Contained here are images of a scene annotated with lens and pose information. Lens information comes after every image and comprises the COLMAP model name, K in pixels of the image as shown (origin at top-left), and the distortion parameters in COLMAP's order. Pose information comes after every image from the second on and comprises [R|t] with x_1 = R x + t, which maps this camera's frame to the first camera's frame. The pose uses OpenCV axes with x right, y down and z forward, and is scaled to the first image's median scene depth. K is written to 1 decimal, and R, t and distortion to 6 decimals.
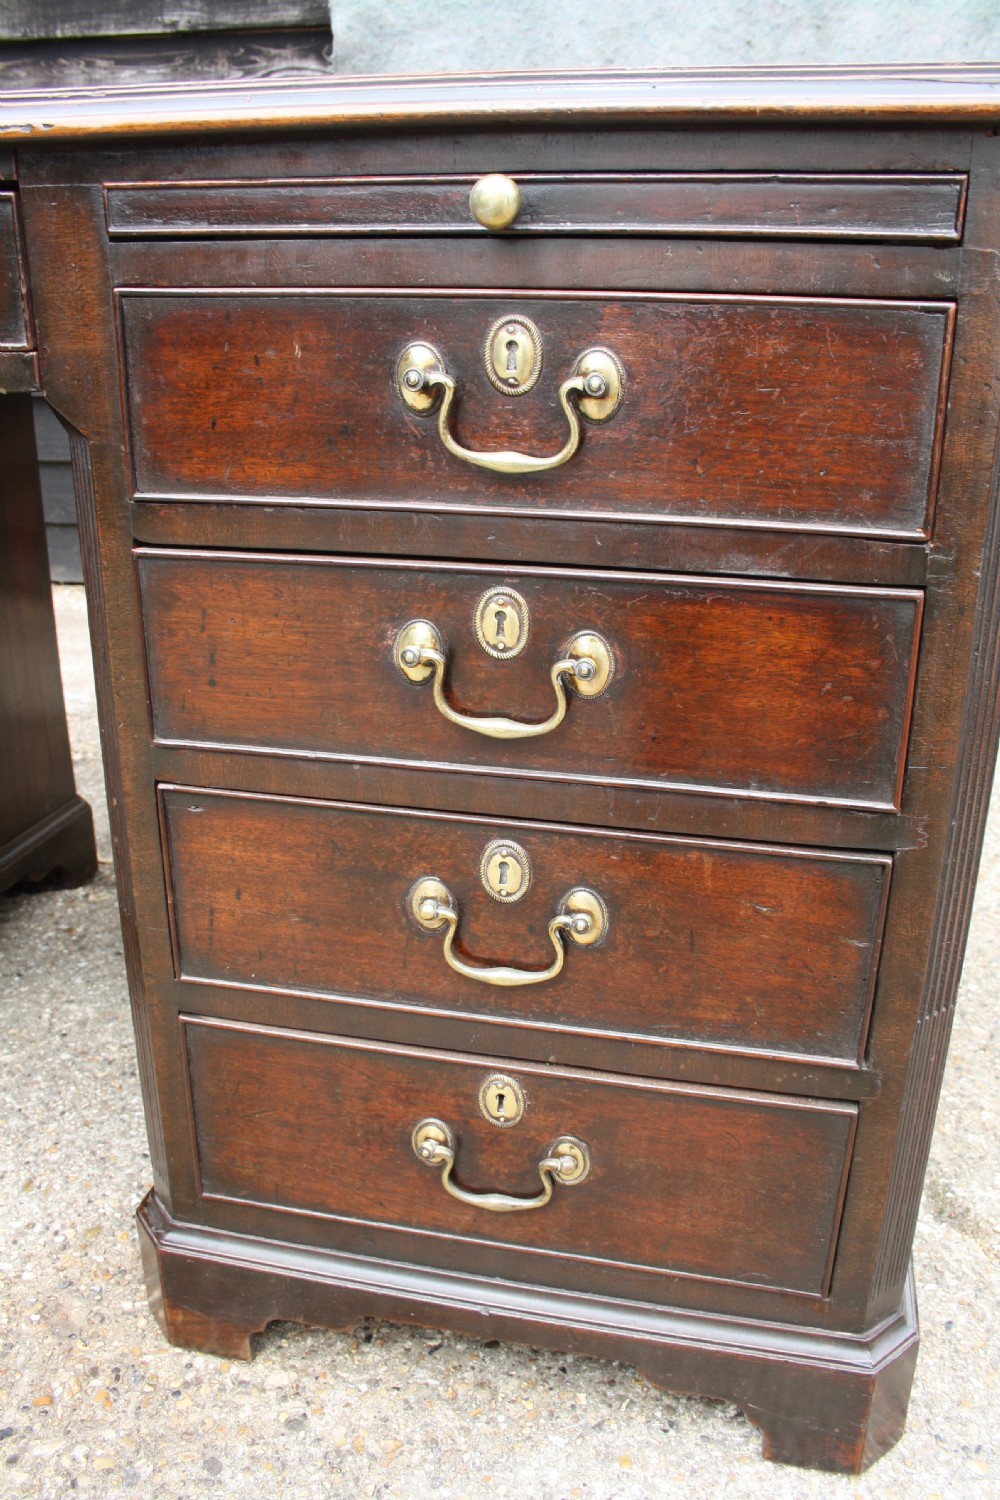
lens RADIAL K [[1221.3, 0, 520.8], [0, 1221.3, 778.1], [0, 0, 1]] dist [-0.145875, 0.108619]
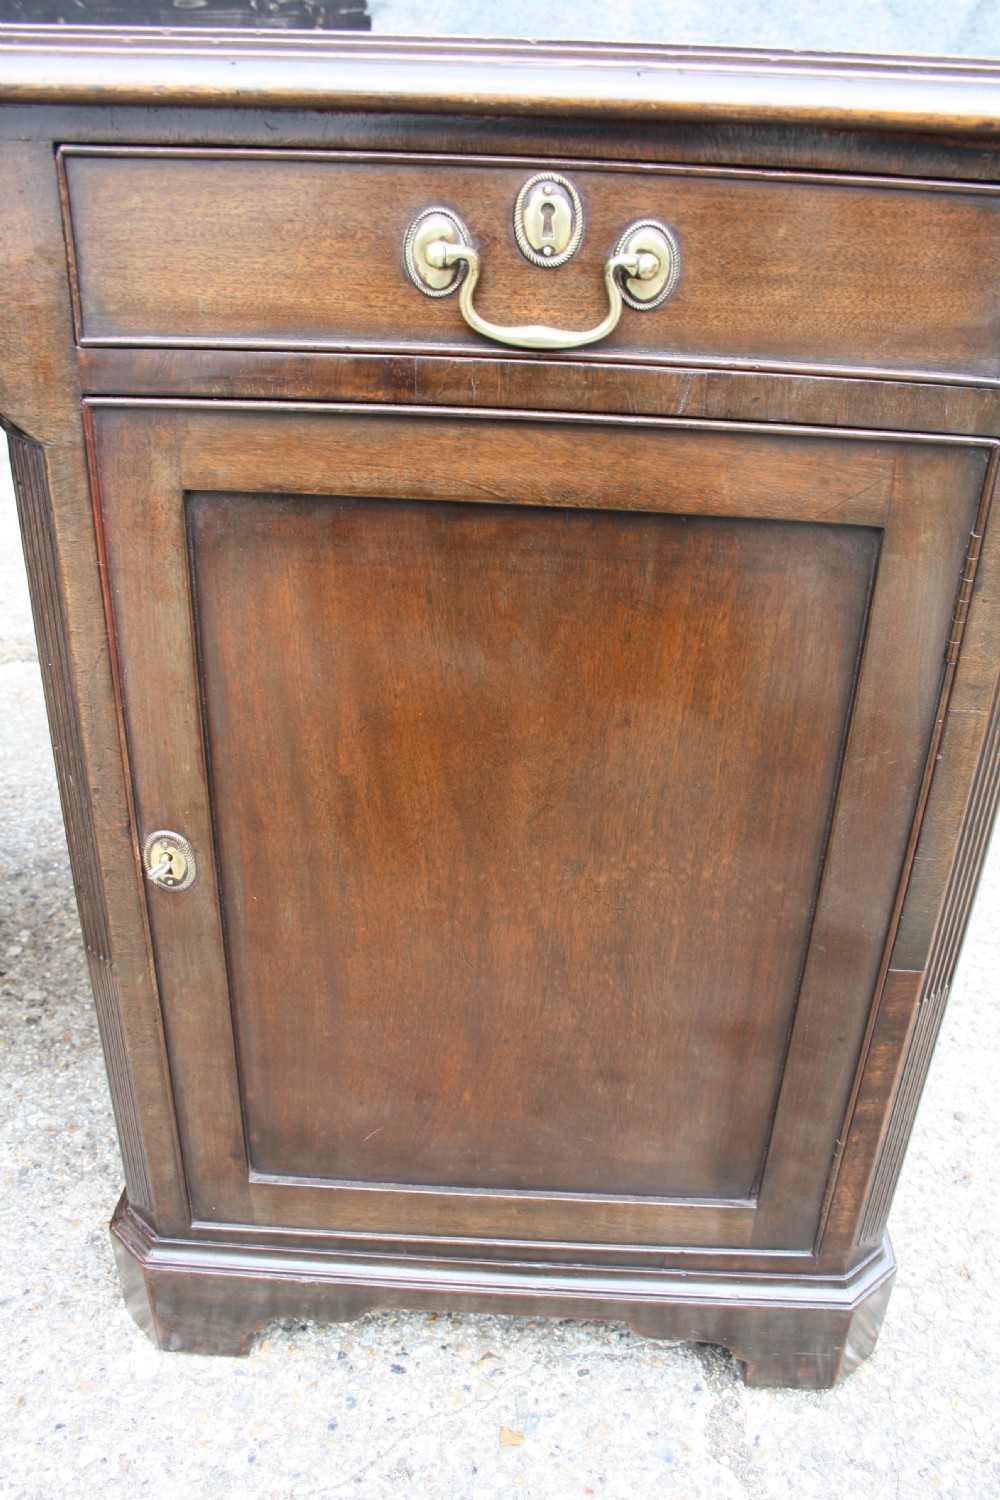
lens RADIAL K [[1221.3, 0, 508.3], [0, 1221.3, 764.7], [0, 0, 1]] dist [-0.145875, 0.108619]
pose [[0.988327, 0.084137, -0.127005, 0.541441], [-0.068998, 0.990466, 0.119231, 0.030176], [0.135826, -0.109076, 0.984710, -0.310578]]
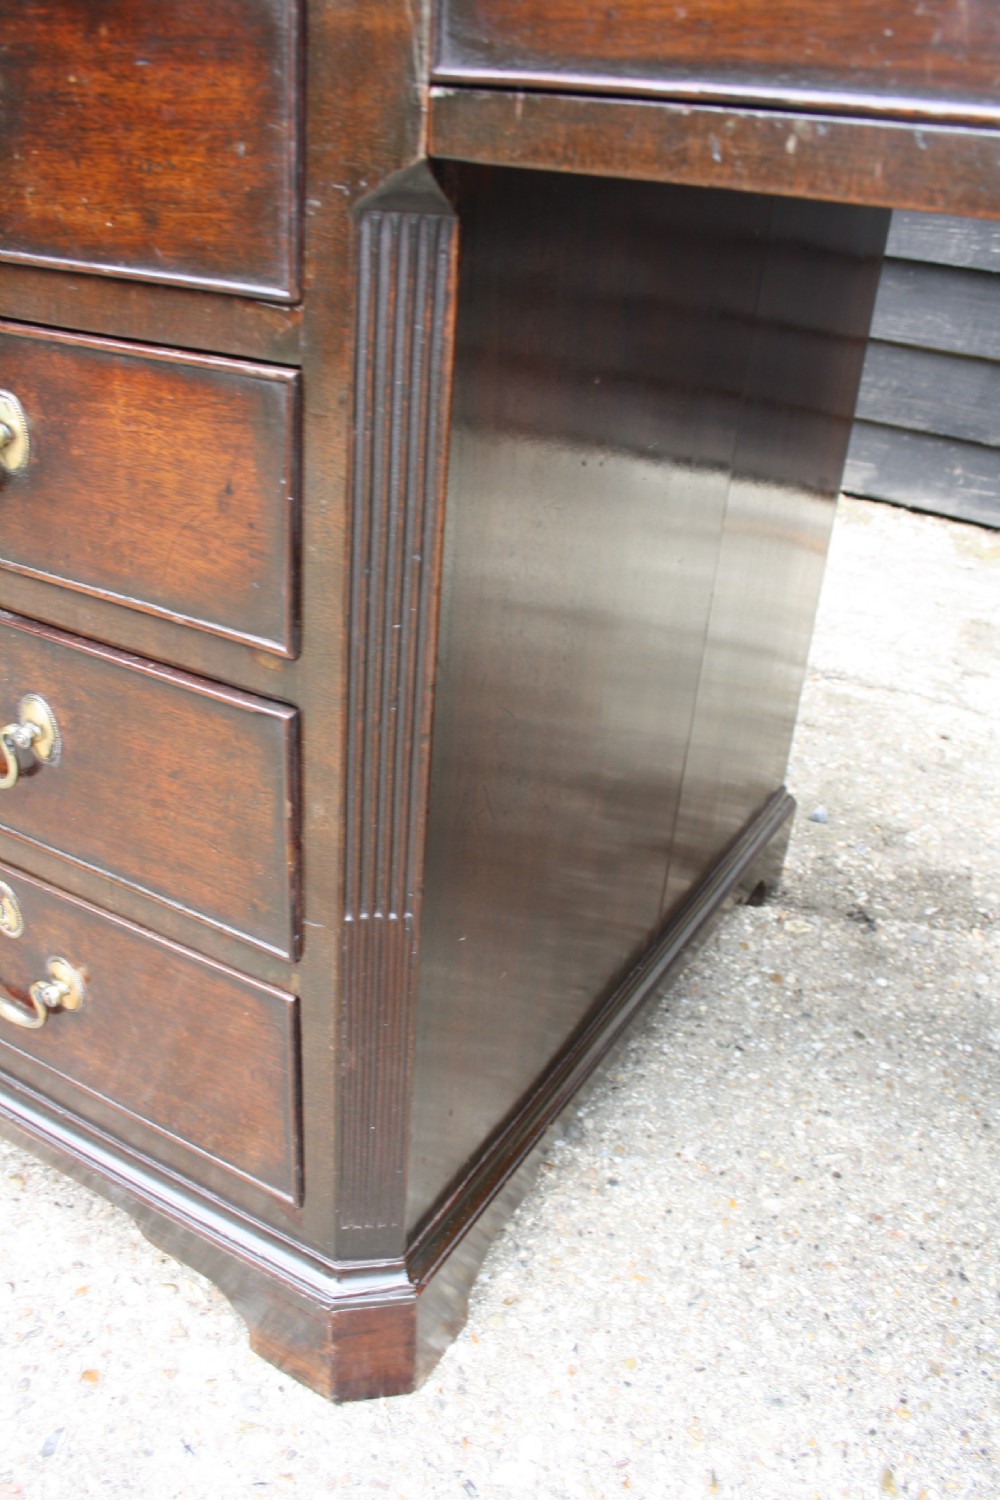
lens RADIAL K [[1221.3, 0, 526.5], [0, 1221.3, 772.3], [0, 0, 1]] dist [-0.145875, 0.108619]
pose [[0.954064, 0.192085, -0.229924, -0.697180], [-0.164855, 0.977381, 0.132471, -0.136534], [0.250169, -0.088482, 0.964151, 0.441010]]
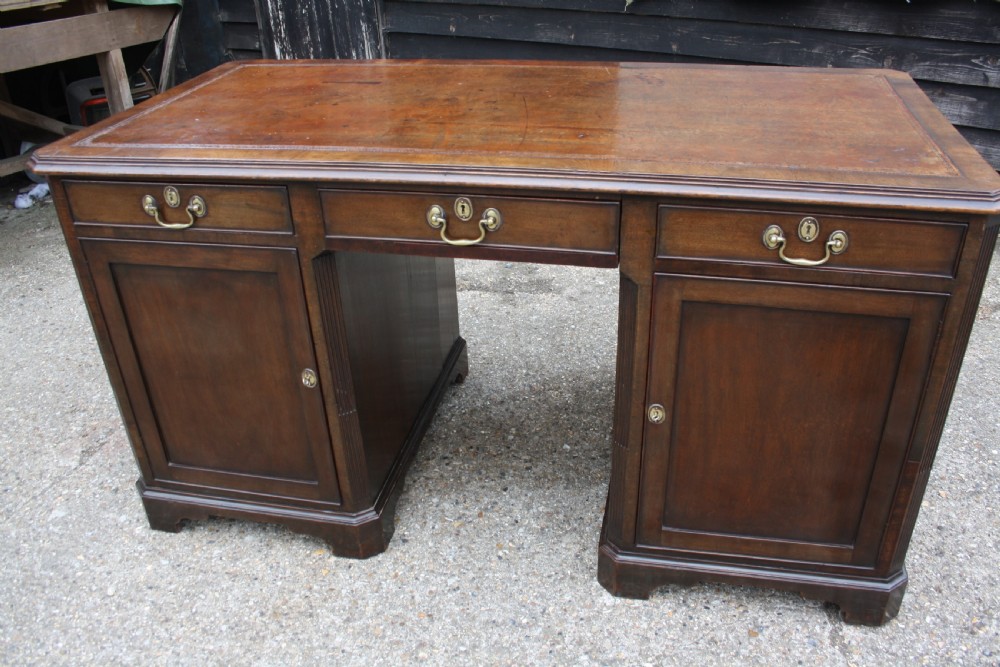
lens RADIAL K [[814.2, 0, 522.1], [0, 814.2, 321.6], [0, 0, 1]] dist [-0.145875, 0.108619]
pose [[0.953015, 0.110089, -0.282209, 0.394317], [-0.071531, 0.987063, 0.143493, -0.186458], [0.294355, -0.116564, 0.948561, -1.131568]]
